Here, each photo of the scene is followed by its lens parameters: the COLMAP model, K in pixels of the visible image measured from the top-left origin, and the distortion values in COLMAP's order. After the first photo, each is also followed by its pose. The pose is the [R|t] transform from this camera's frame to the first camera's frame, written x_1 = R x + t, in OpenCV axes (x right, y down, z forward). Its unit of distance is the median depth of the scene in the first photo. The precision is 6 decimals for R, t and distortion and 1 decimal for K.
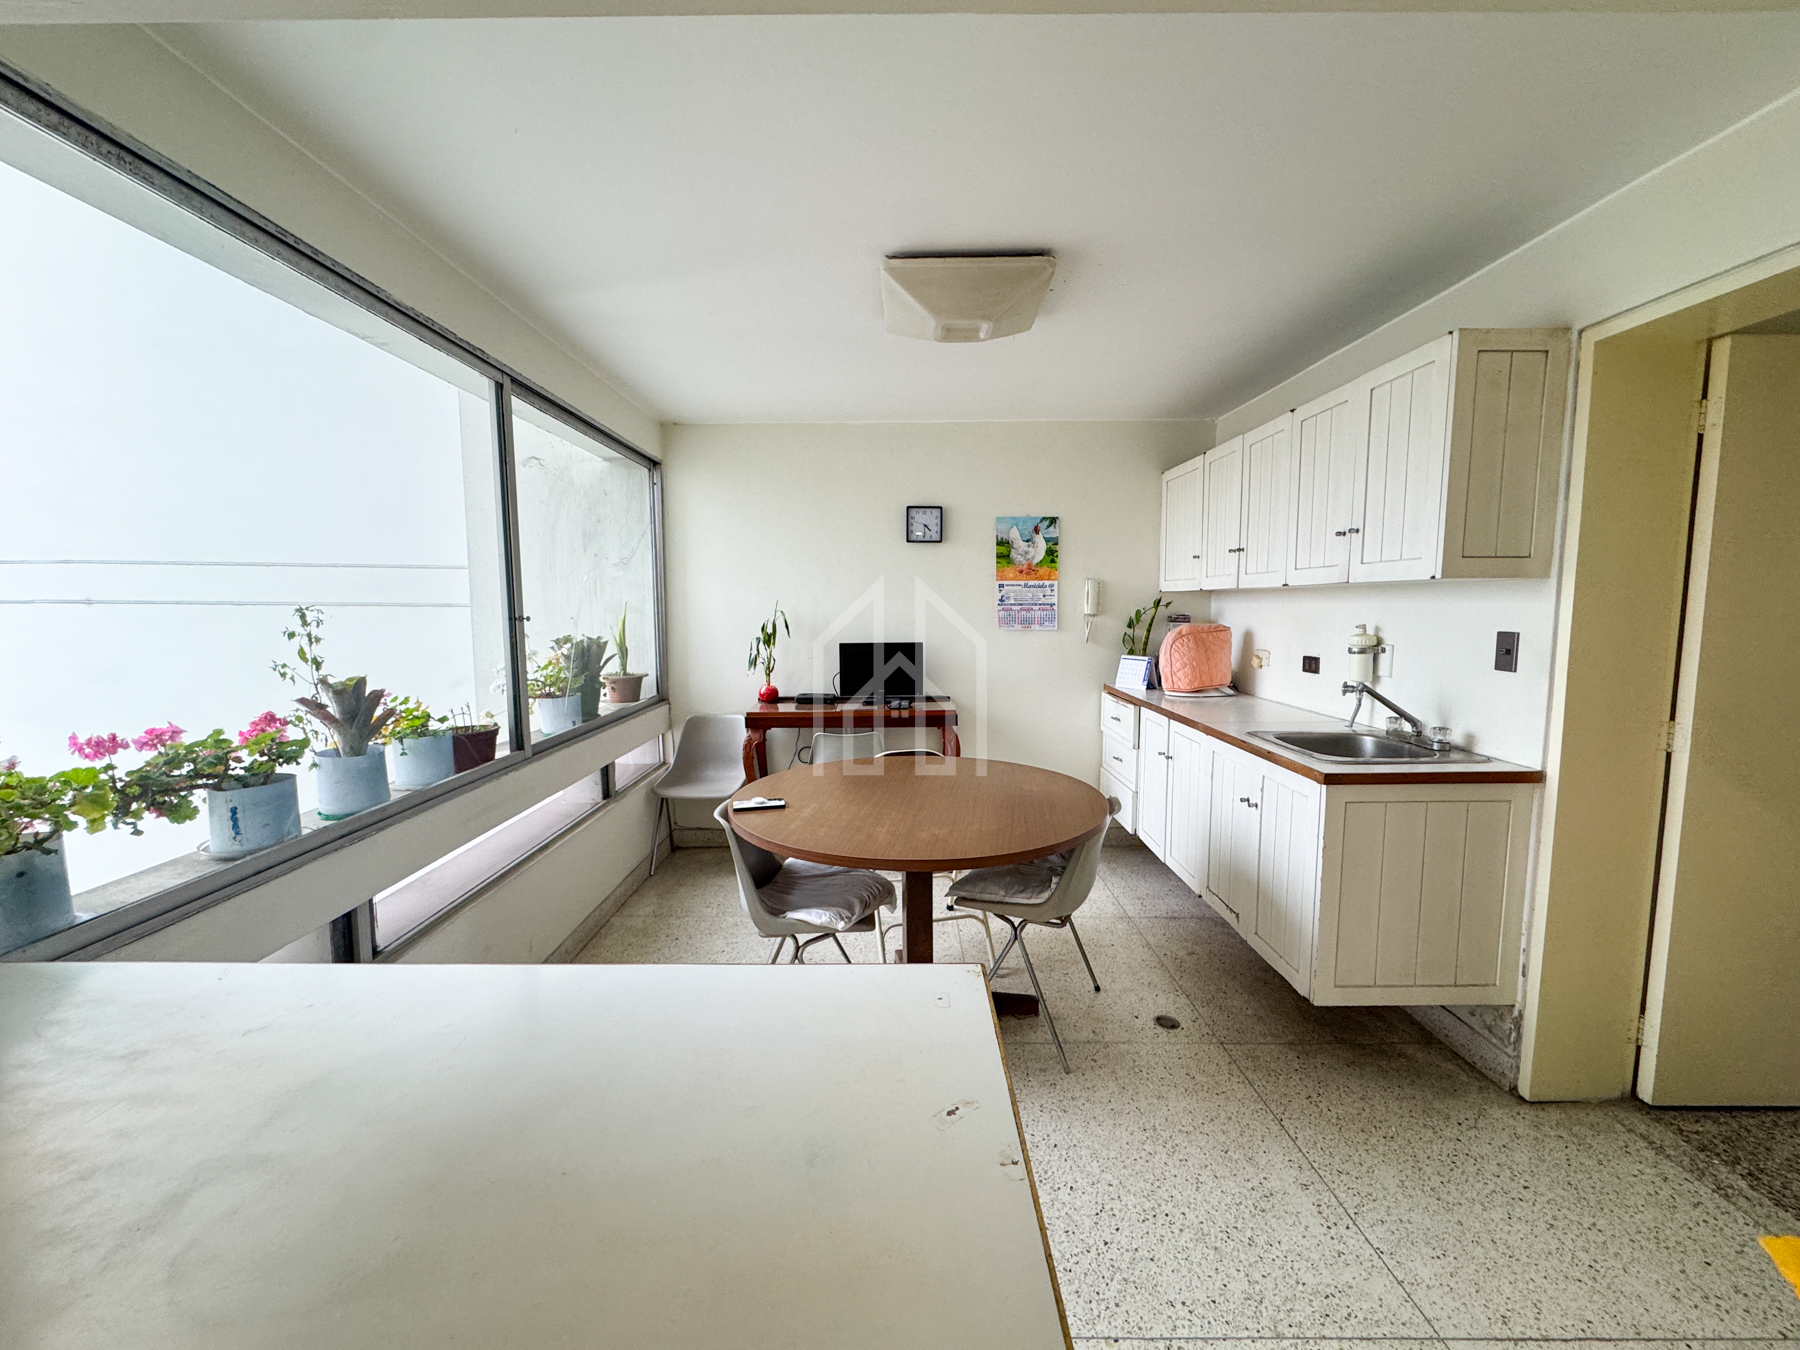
lens RADIAL K [[718.9, 0, 899.3], [0, 718.9, 672.2], [0, 0, 1]] dist [-0.001243, 0.000780]
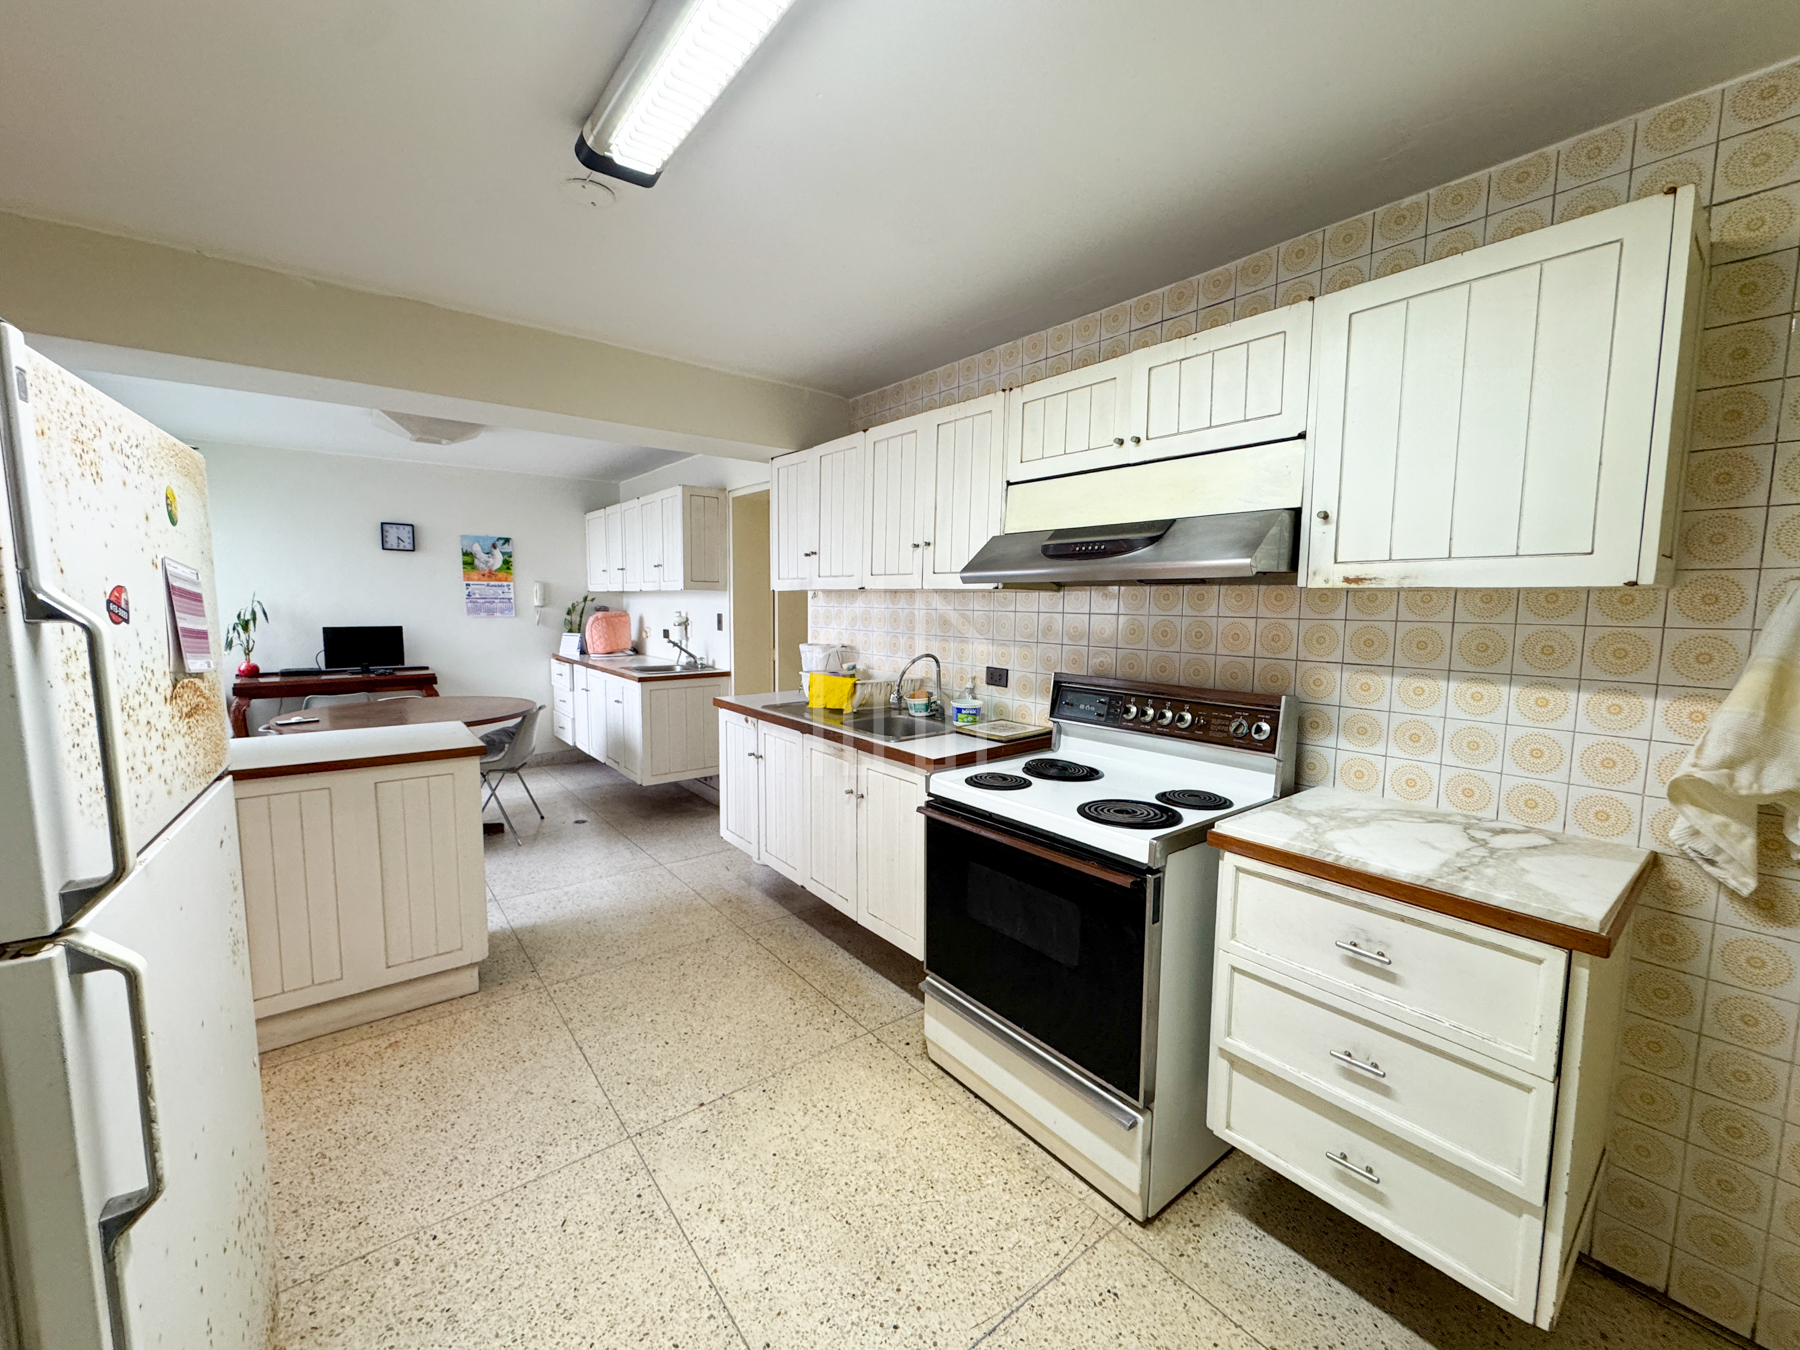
lens RADIAL K [[718.9, 0, 899.3], [0, 718.9, 672.2], [0, 0, 1]] dist [-0.001243, 0.000780]
pose [[0.784535, -0.049725, 0.618088, -0.072271], [0.045699, 0.998705, 0.022341, 0.056467], [-0.618399, 0.010719, 0.785791, -0.616774]]
